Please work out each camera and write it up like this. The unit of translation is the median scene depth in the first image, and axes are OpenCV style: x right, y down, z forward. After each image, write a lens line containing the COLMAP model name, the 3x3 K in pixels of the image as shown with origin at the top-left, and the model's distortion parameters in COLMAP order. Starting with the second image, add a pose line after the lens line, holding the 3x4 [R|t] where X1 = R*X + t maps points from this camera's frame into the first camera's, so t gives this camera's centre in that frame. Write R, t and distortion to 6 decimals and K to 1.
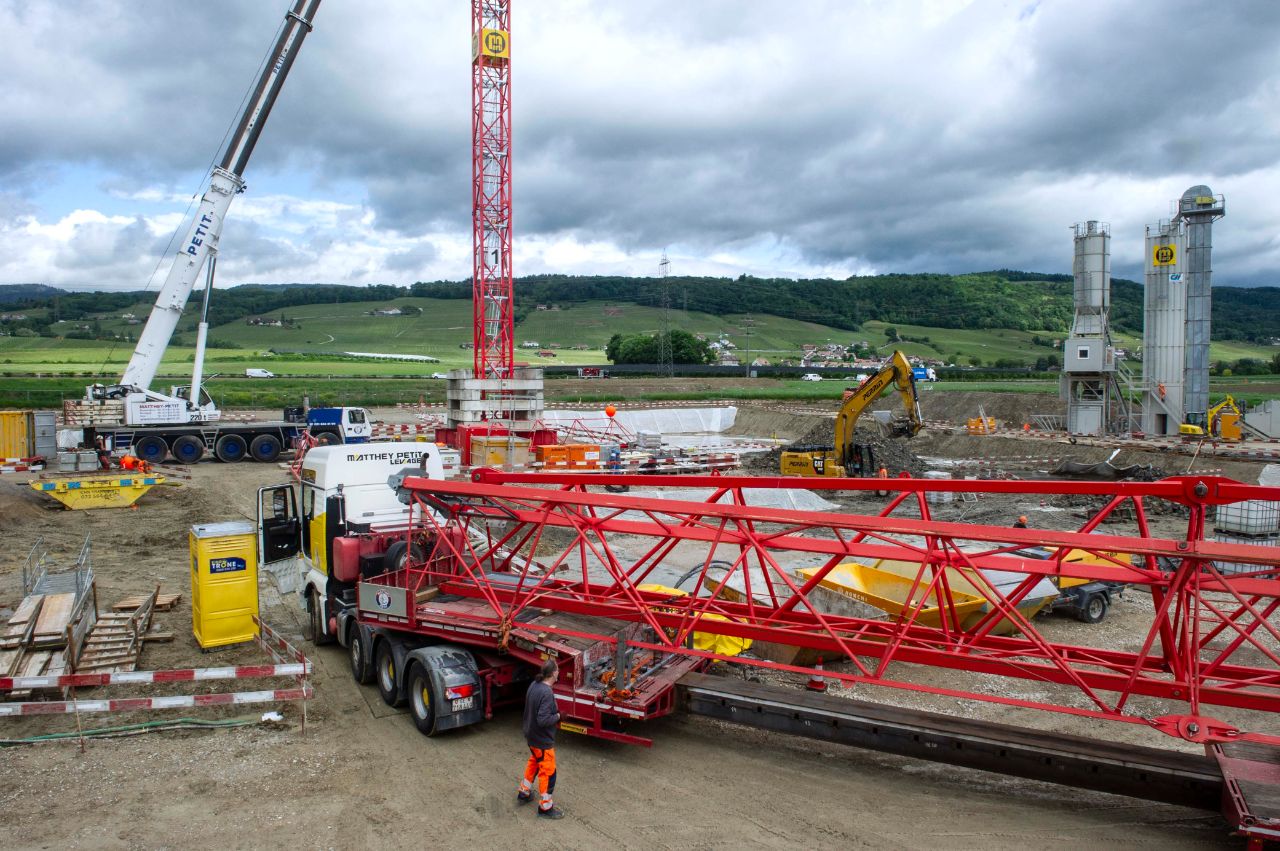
lens RADIAL K [[895.4, 0, 640.0], [0, 895.4, 425.5], [0, 0, 1]] dist [-0.052523, -0.003943]
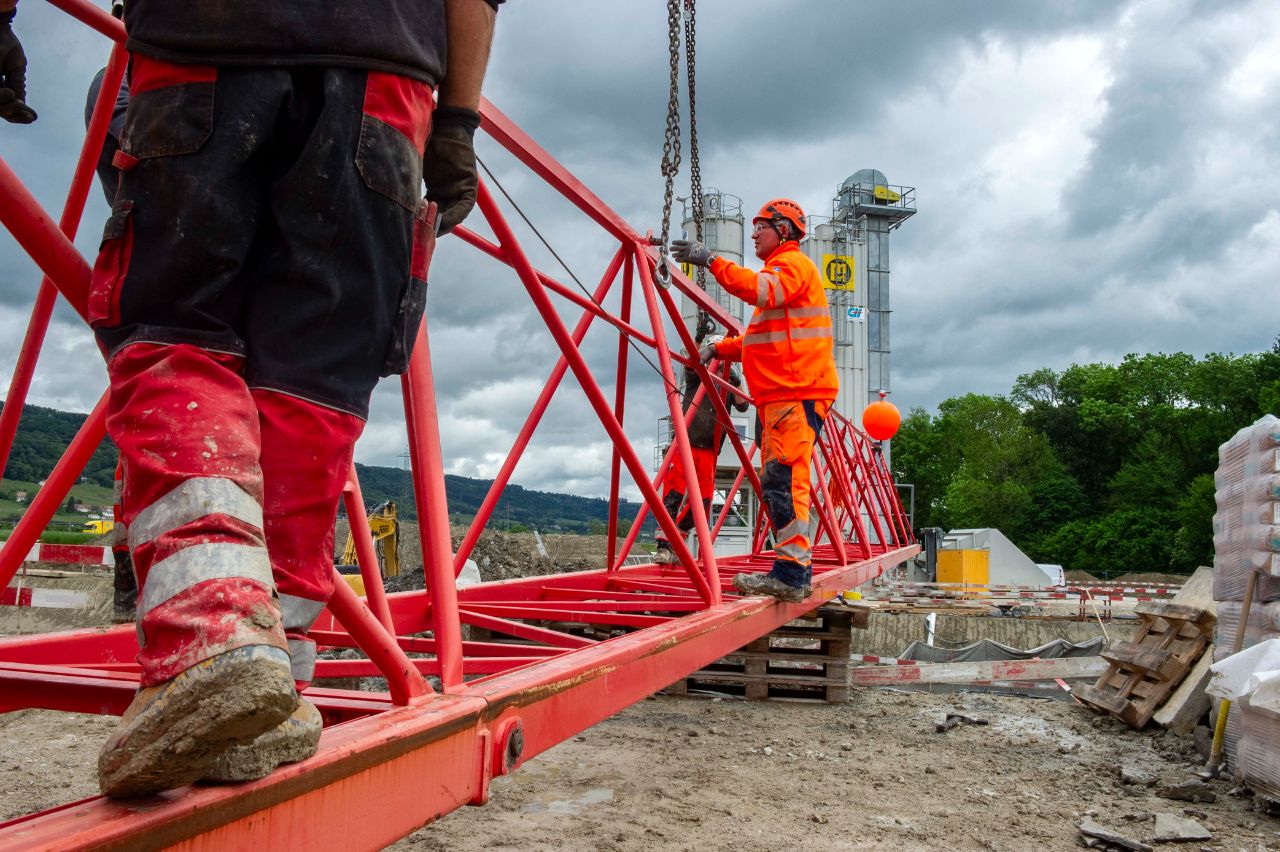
lens RADIAL K [[1191.7, 0, 640.0], [0, 1191.7, 426.0], [0, 0, 1]] dist [0.005529, 0.003074]
pose [[0.595754, 0.105859, 0.796160, -0.062292], [0.019161, 0.989121, -0.145853, 0.011097], [-0.802938, 0.102147, 0.587244, 0.478152]]
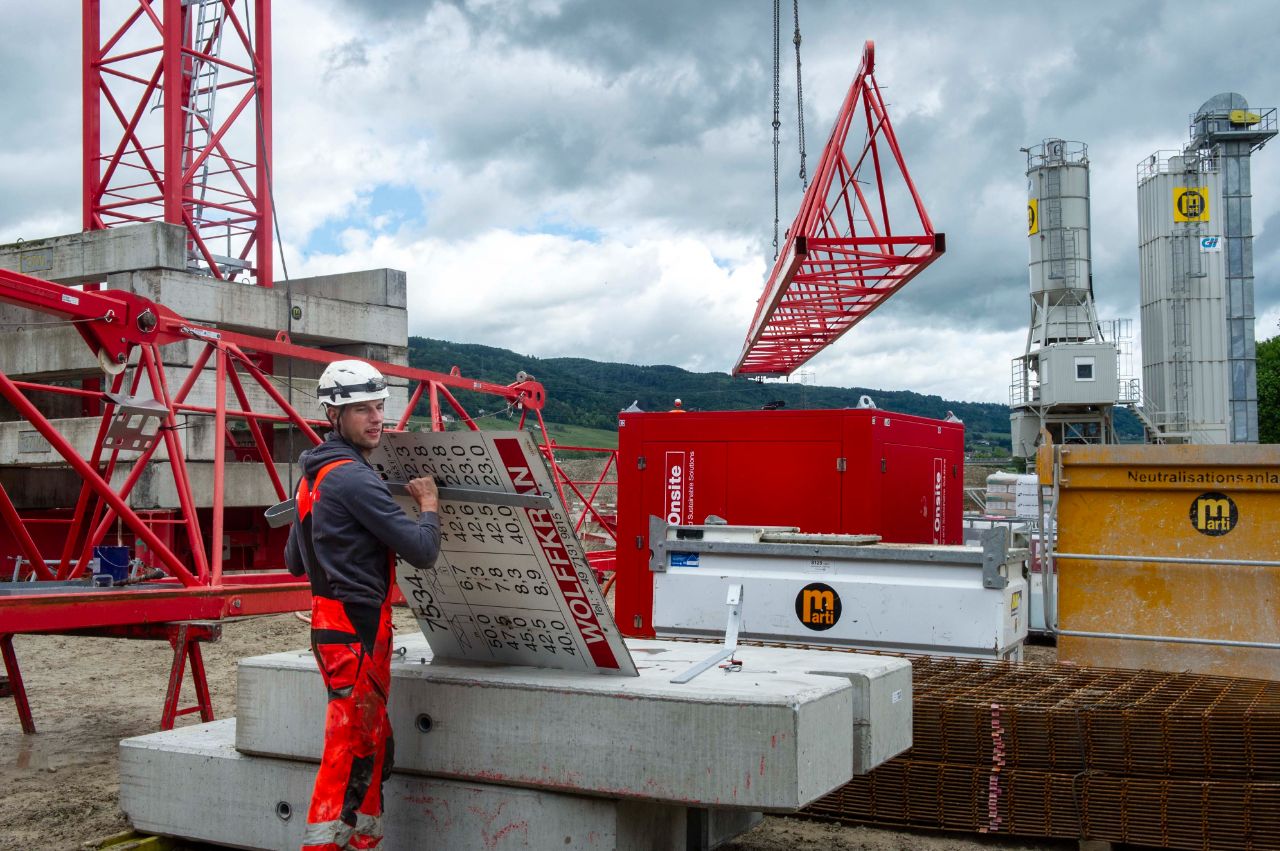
lens RADIAL K [[1348.9, 0, 640.0], [0, 1348.9, 425.5], [0, 0, 1]] dist [0.036975, 0.008408]
pose [[0.818612, 0.019857, 0.574004, -0.153969], [0.036264, 0.995621, -0.086159, 0.011046], [-0.573201, 0.091346, 0.814307, 0.356509]]
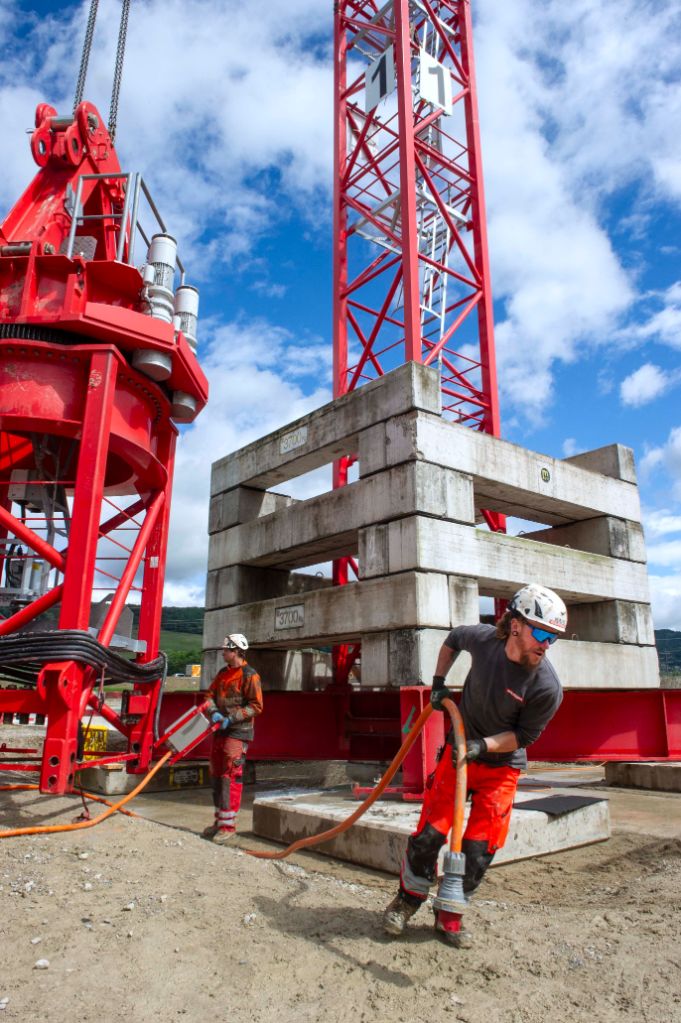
lens RADIAL K [[715.6, 0, 340.5], [0, 715.6, 511.5], [0, 0, 1]] dist [-0.052523, -0.003943]
pose [[0.969874, 0.064945, 0.234789, -0.131071], [0.007732, 0.955116, -0.296132, 0.008961], [-0.243483, 0.289026, 0.925840, 0.464338]]
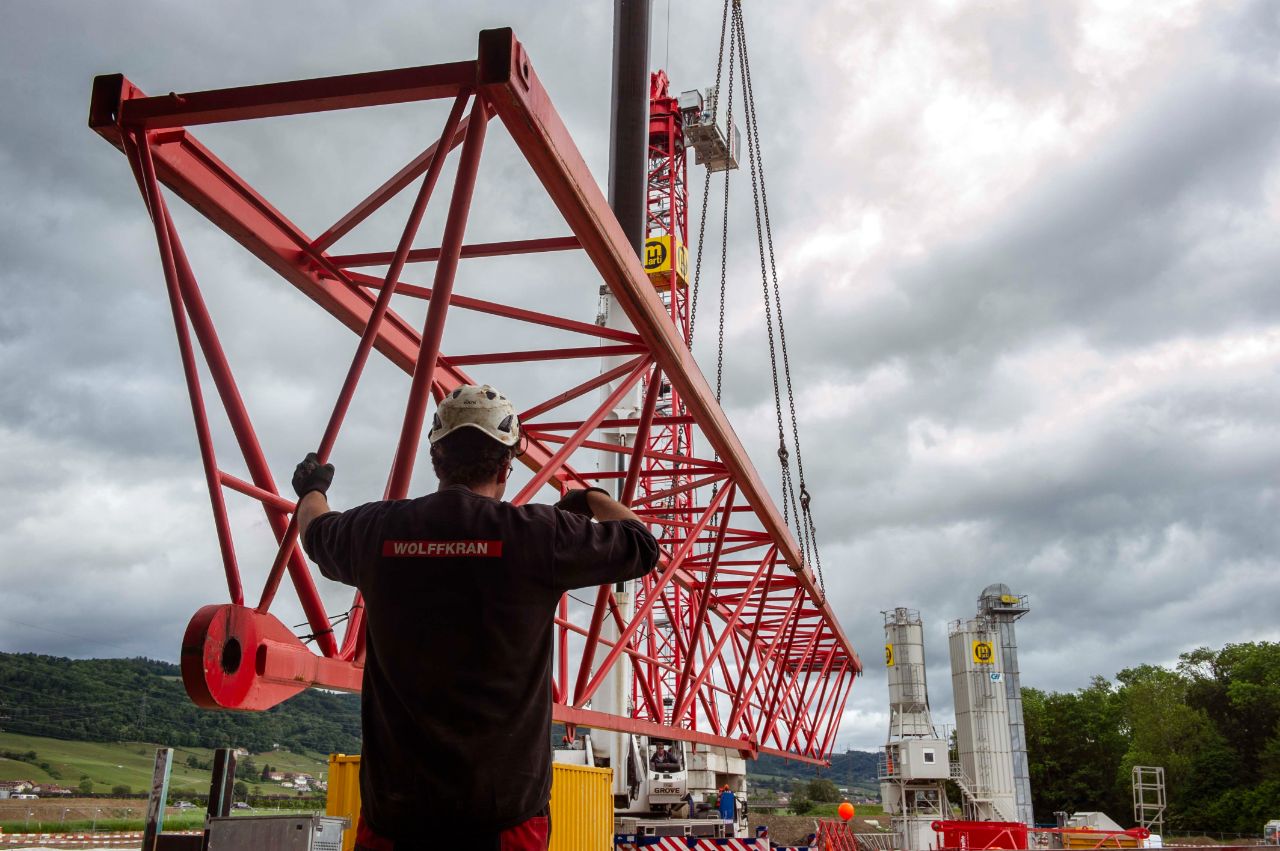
lens RADIAL K [[1238.2, 0, 640.0], [0, 1238.2, 425.5], [0, 0, 1]] dist [0.031917, -0.000585]
pose [[0.709805, 0.216821, 0.670198, -0.446945], [0.032328, 0.940418, -0.338481, 0.012761], [-0.703656, 0.261922, 0.660504, 0.226056]]
